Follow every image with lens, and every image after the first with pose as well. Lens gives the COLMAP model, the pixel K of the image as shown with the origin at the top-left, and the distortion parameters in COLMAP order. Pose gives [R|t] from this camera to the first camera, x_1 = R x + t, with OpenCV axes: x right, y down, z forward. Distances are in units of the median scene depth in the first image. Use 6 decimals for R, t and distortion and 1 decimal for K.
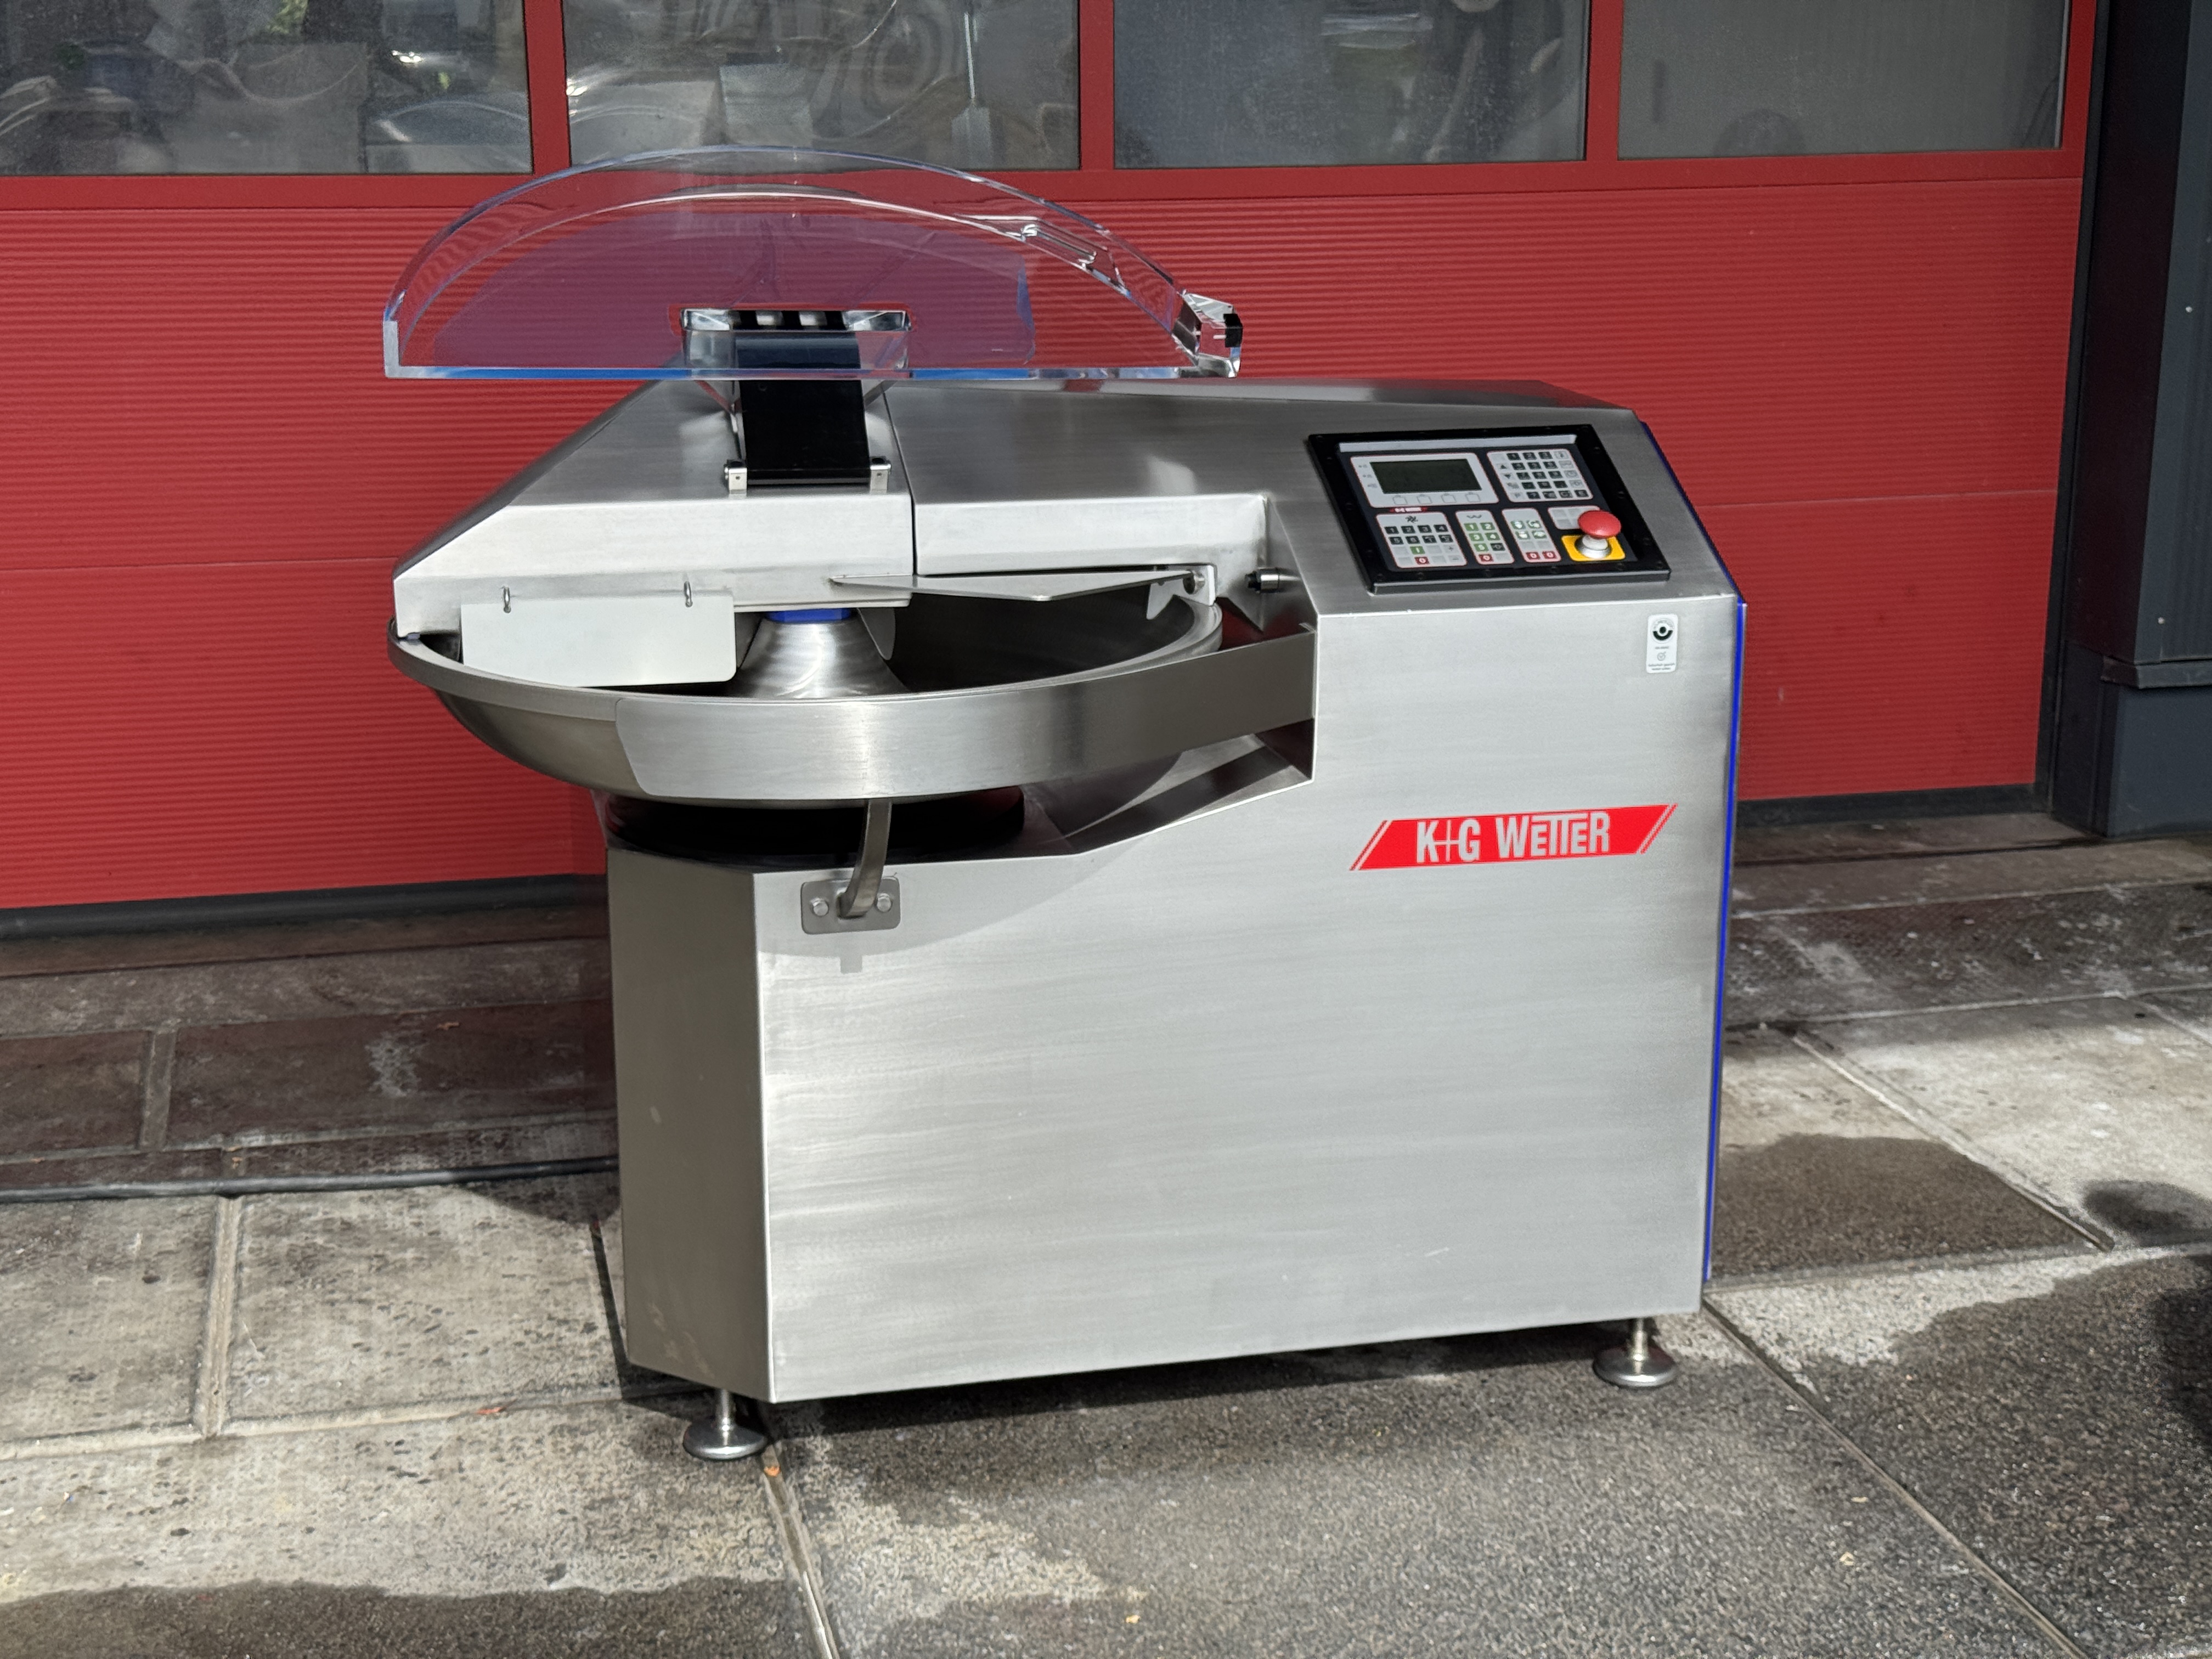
lens RADIAL K [[3100.1, 0, 1103.8], [0, 3100.1, 846.1], [0, 0, 1]] dist [0.117392, 0.000000]
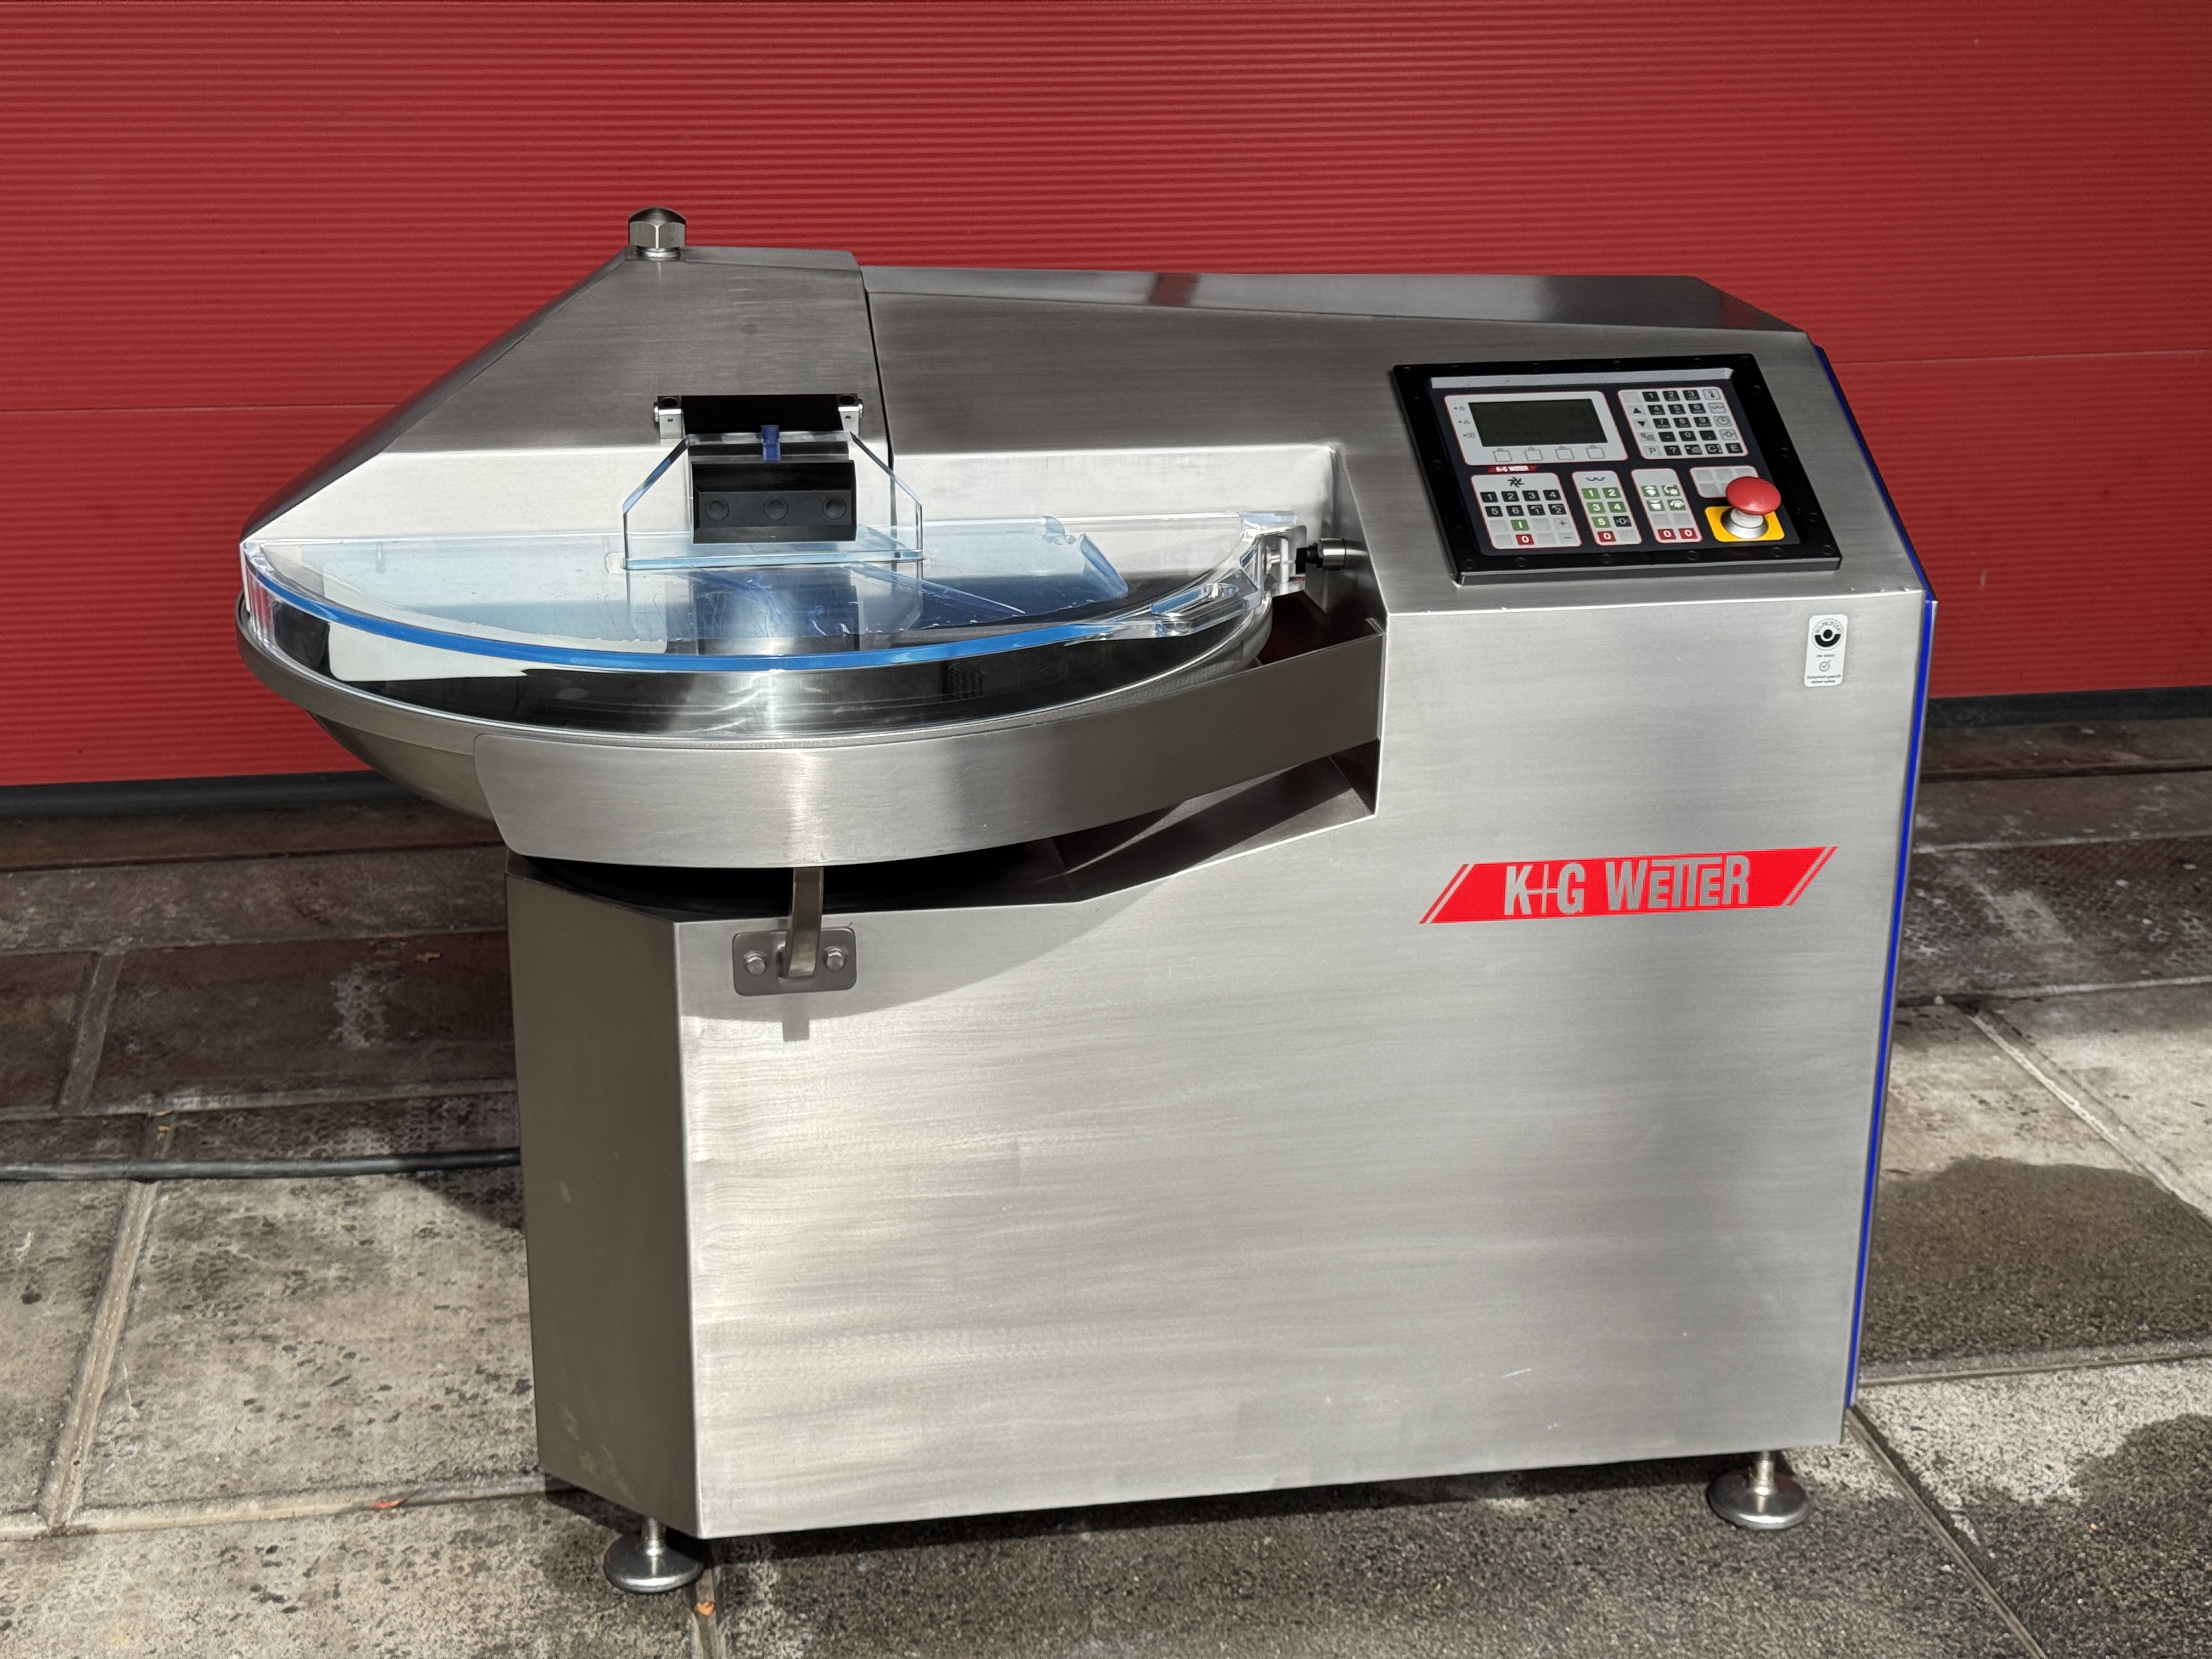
lens RADIAL K [[3100.1, 0, 1103.3], [0, 3100.1, 845.0], [0, 0, 1]] dist [0.117392, 0.000000]
pose [[0.997969, 0.030150, -0.056120, 0.040798], [-0.025052, 0.995678, 0.089434, -0.080732], [0.058574, -0.087846, 0.994410, 0.189940]]
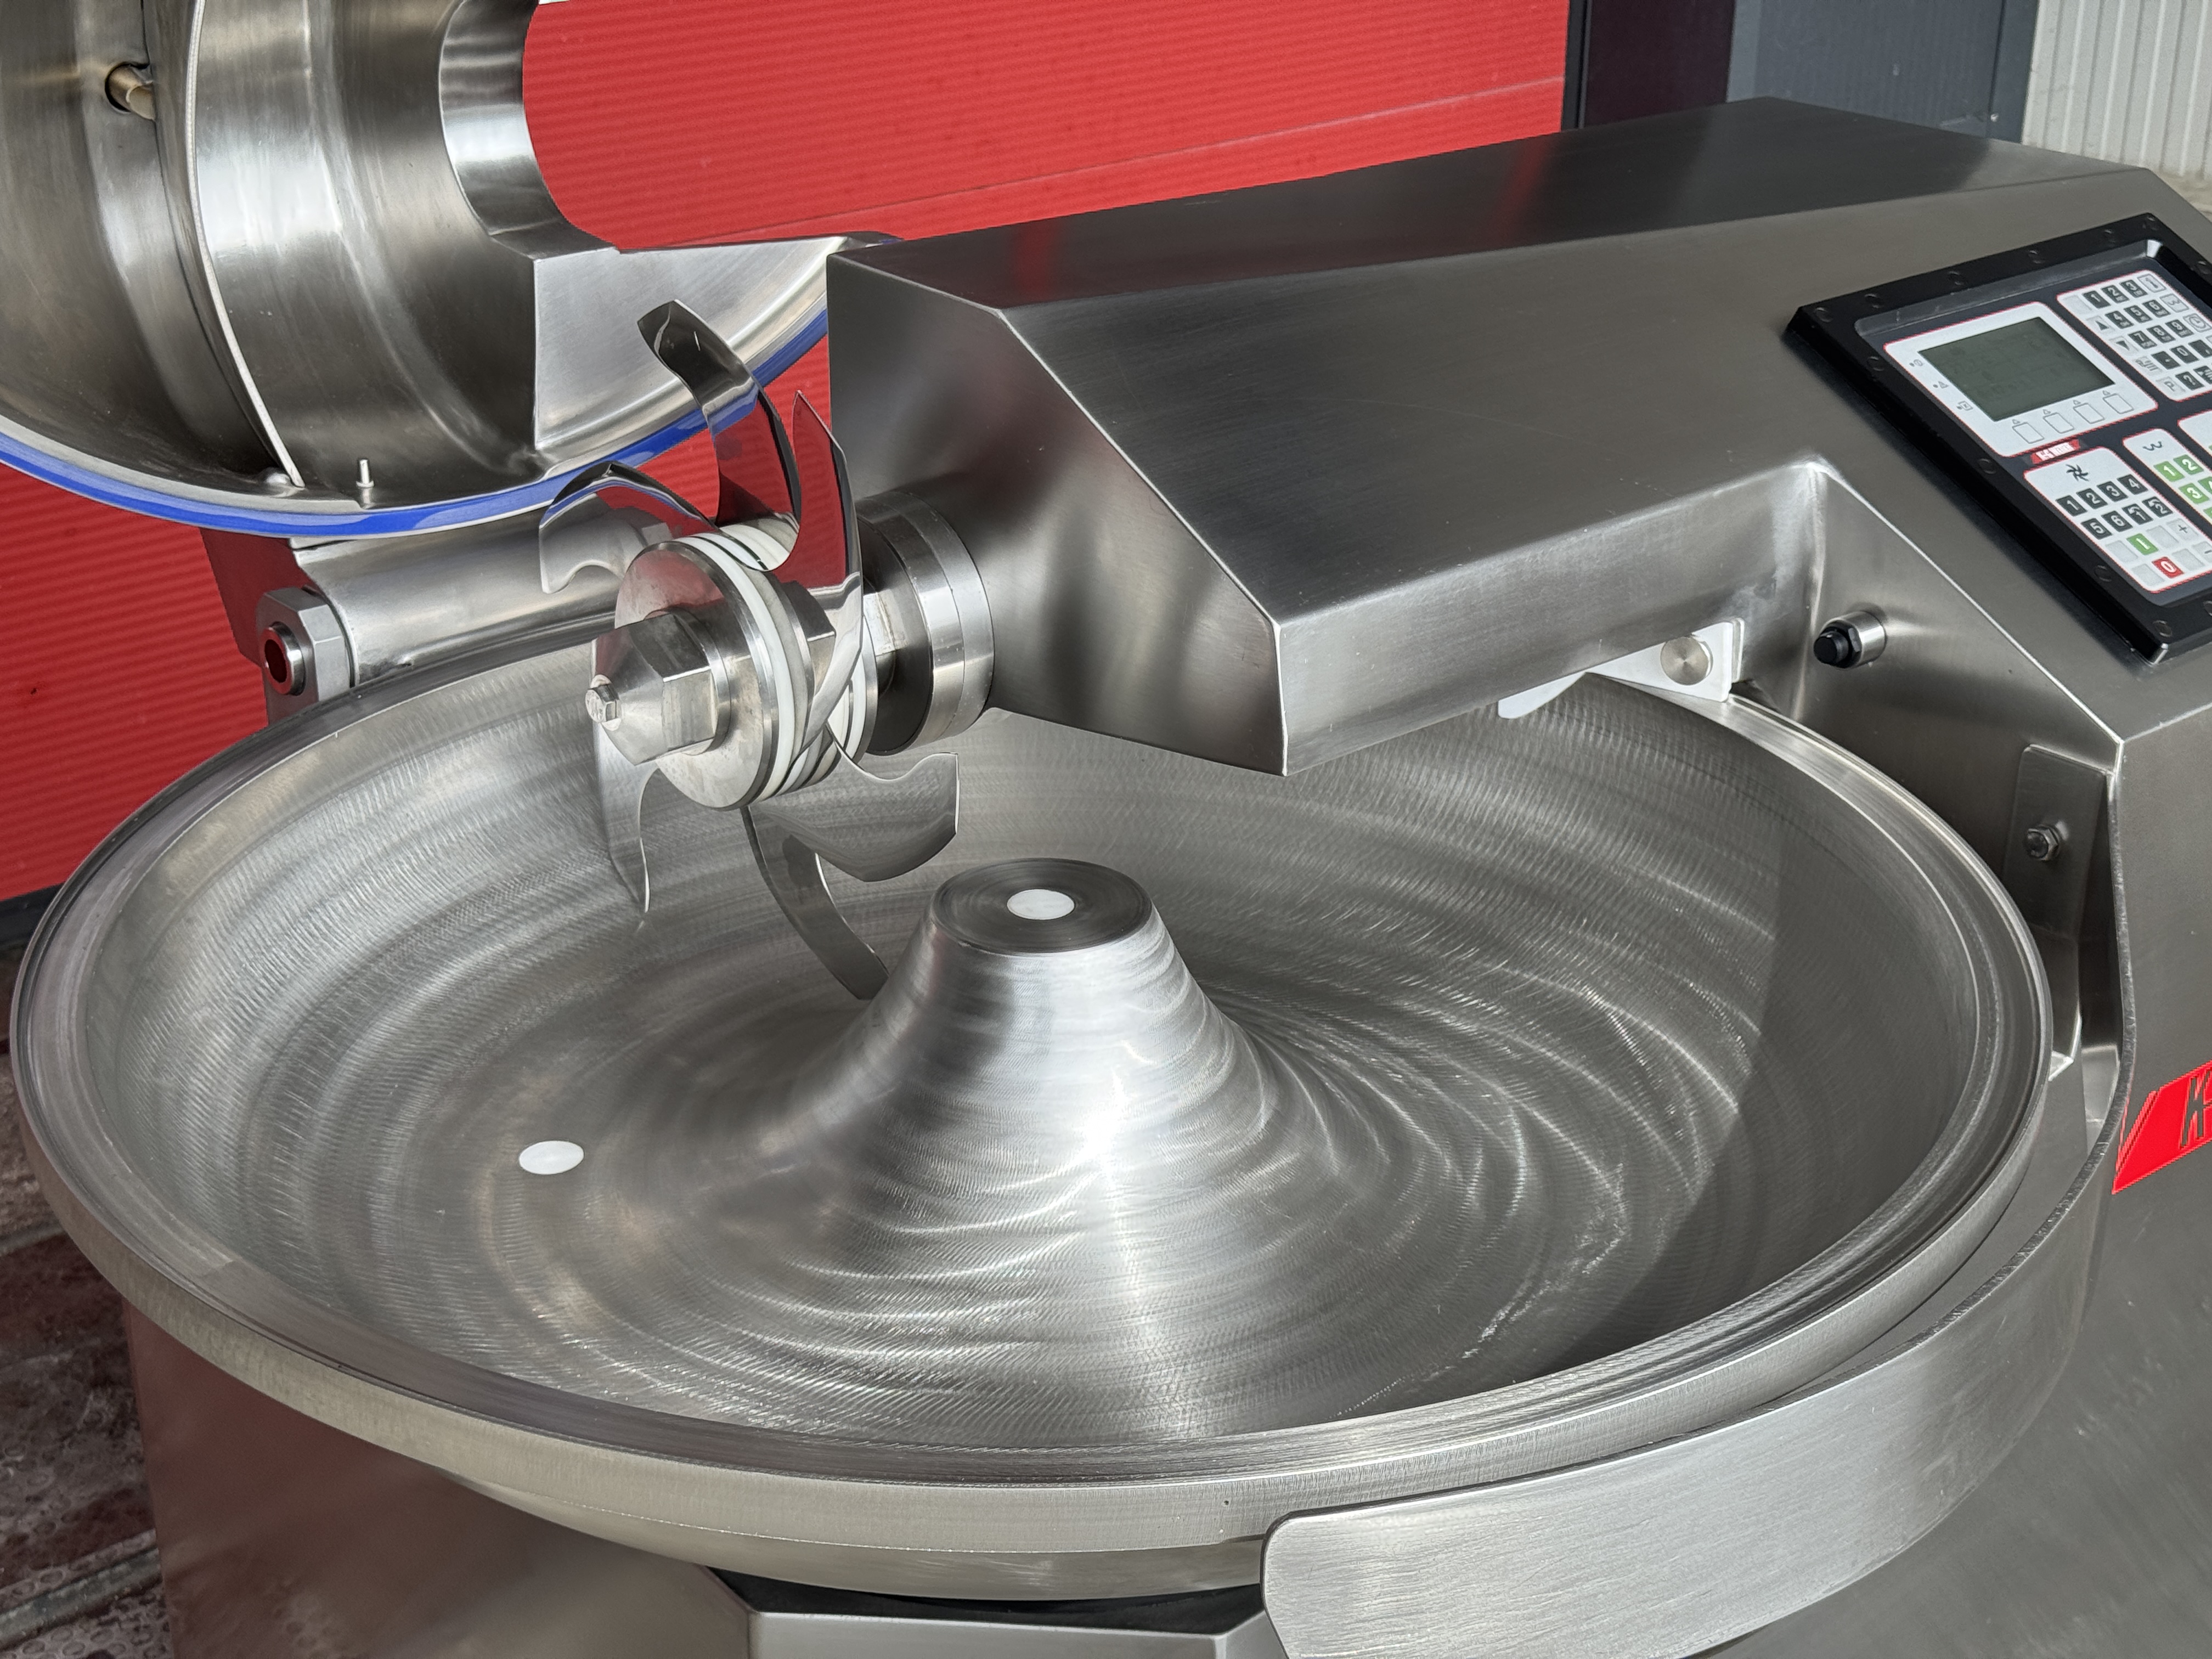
lens RADIAL K [[3100.1, 0, 1104.9], [0, 3100.1, 824.5], [0, 0, 1]] dist [0.117392, 0.000000]
pose [[0.887151, -0.185671, 0.422479, -0.260912], [0.113324, 0.975110, 0.190575, -0.162920], [-0.447348, -0.121192, 0.886111, 0.613682]]
